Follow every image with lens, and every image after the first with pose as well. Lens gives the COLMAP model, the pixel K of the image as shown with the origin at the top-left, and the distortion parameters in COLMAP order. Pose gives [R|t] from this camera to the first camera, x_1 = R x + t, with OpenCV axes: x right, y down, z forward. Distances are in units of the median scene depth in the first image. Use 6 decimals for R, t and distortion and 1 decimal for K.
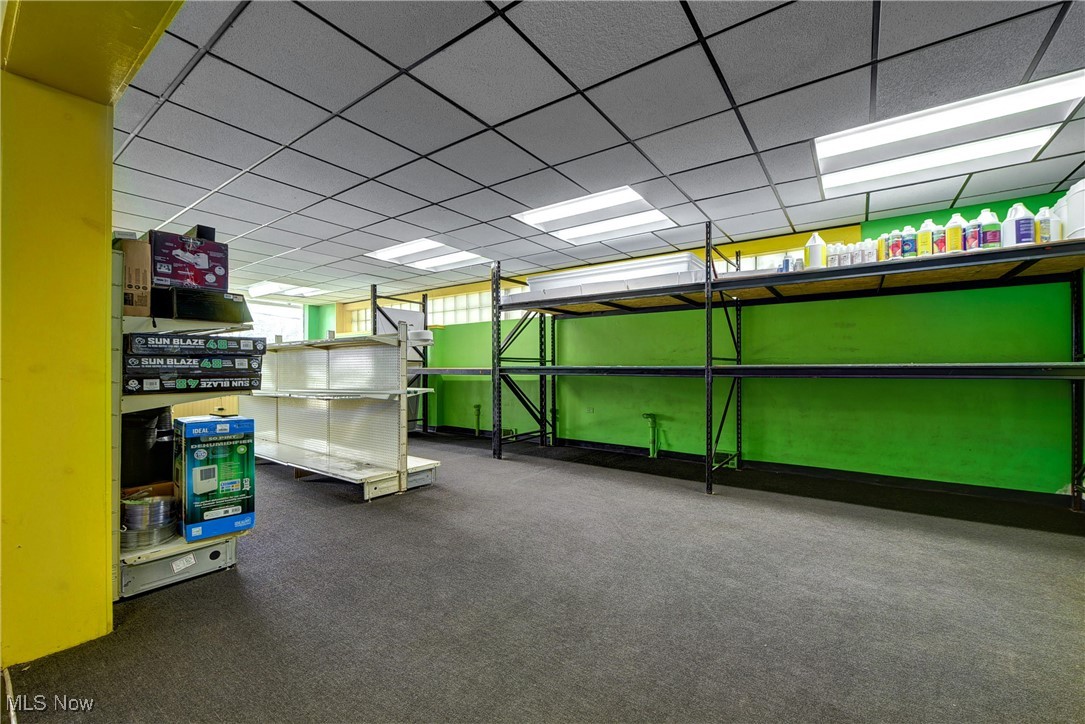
lens RADIAL K [[431.7, 0, 547.1], [0, 431.7, 369.7], [0, 0, 1]] dist [-0.009179, -0.000570]
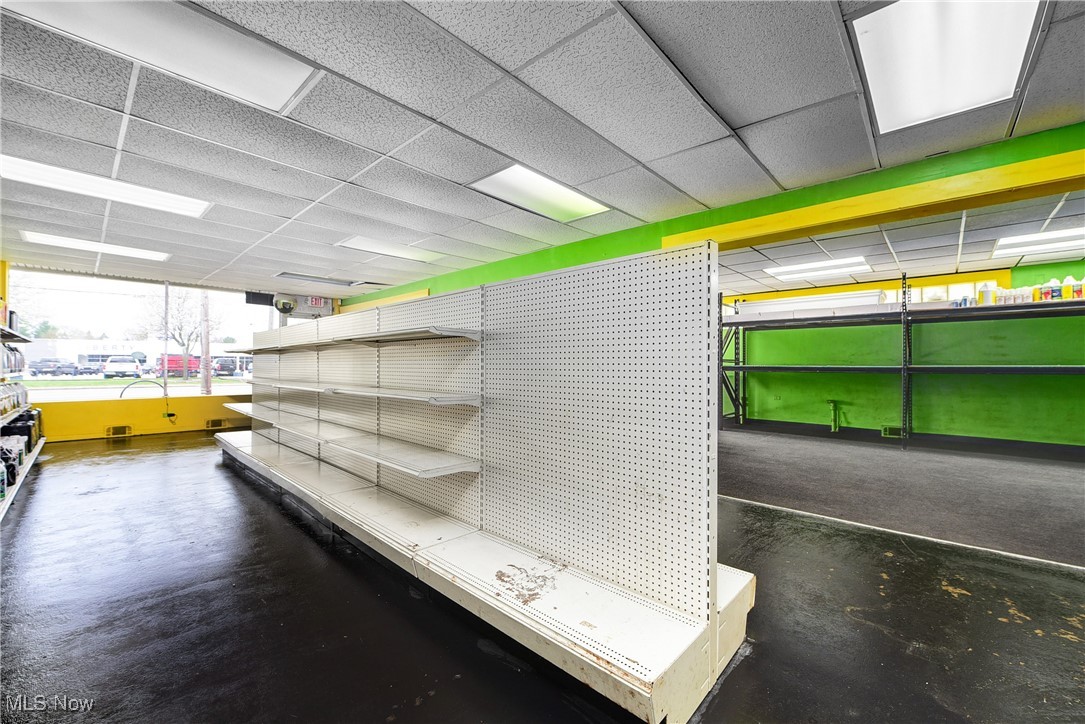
lens RADIAL K [[431.7, 0, 543.3], [0, 431.7, 364.9], [0, 0, 1]] dist [-0.009179, -0.000570]
pose [[0.992358, 0.002261, -0.123368, -0.828426], [-0.002871, 0.999985, -0.004770, -0.002966], [0.123355, 0.005088, 0.992350, -0.784745]]
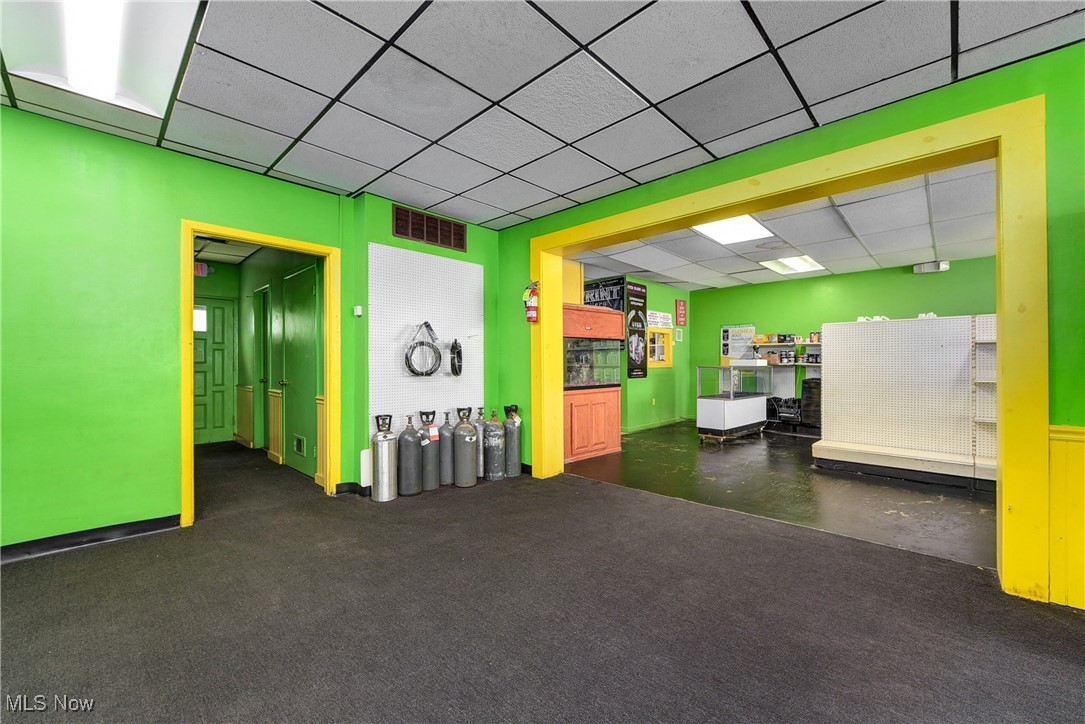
lens RADIAL K [[431.7, 0, 542.5], [0, 431.7, 362.3], [0, 0, 1]] dist [-0.009179, -0.000570]
pose [[-0.990462, -0.000641, 0.137786, 0.017772], [-0.001147, 0.999993, -0.003593, 0.001067], [-0.137782, -0.003717, -0.990456, 1.227917]]
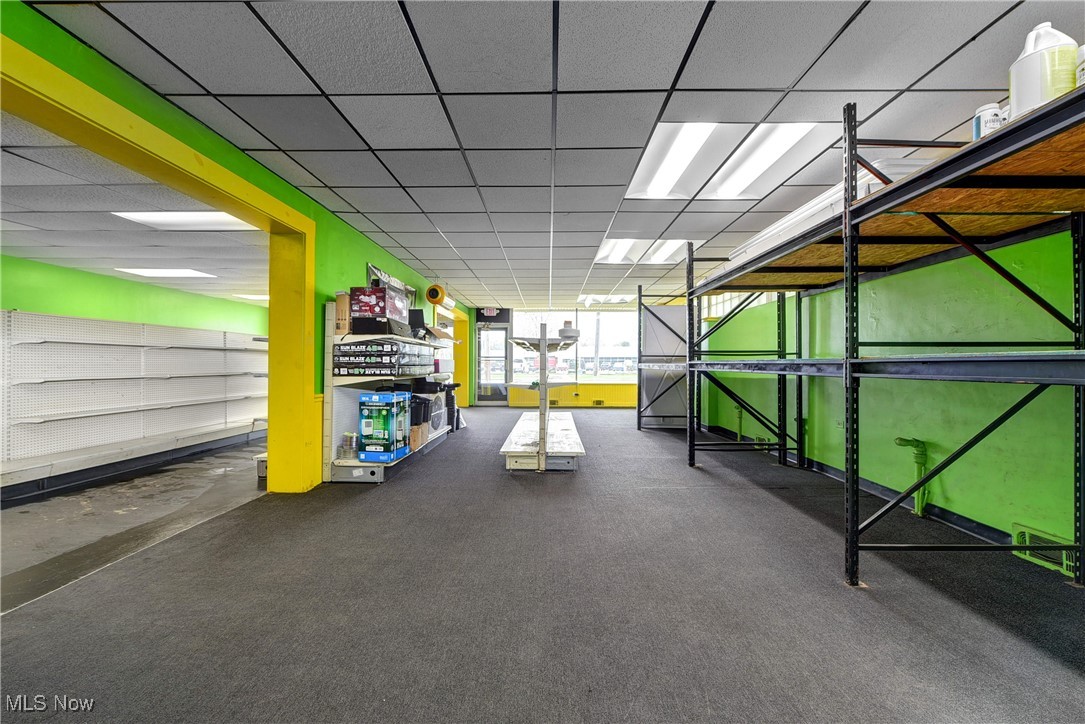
lens RADIAL K [[431.7, 0, 549.7], [0, 431.7, 364.7], [0, 0, 1]] dist [-0.009179, -0.000570]
pose [[0.578394, 0.001457, -0.815756, 0.695376], [-0.004156, 0.999991, -0.001160, 0.003046], [0.815747, 0.004061, 0.578395, 0.402515]]
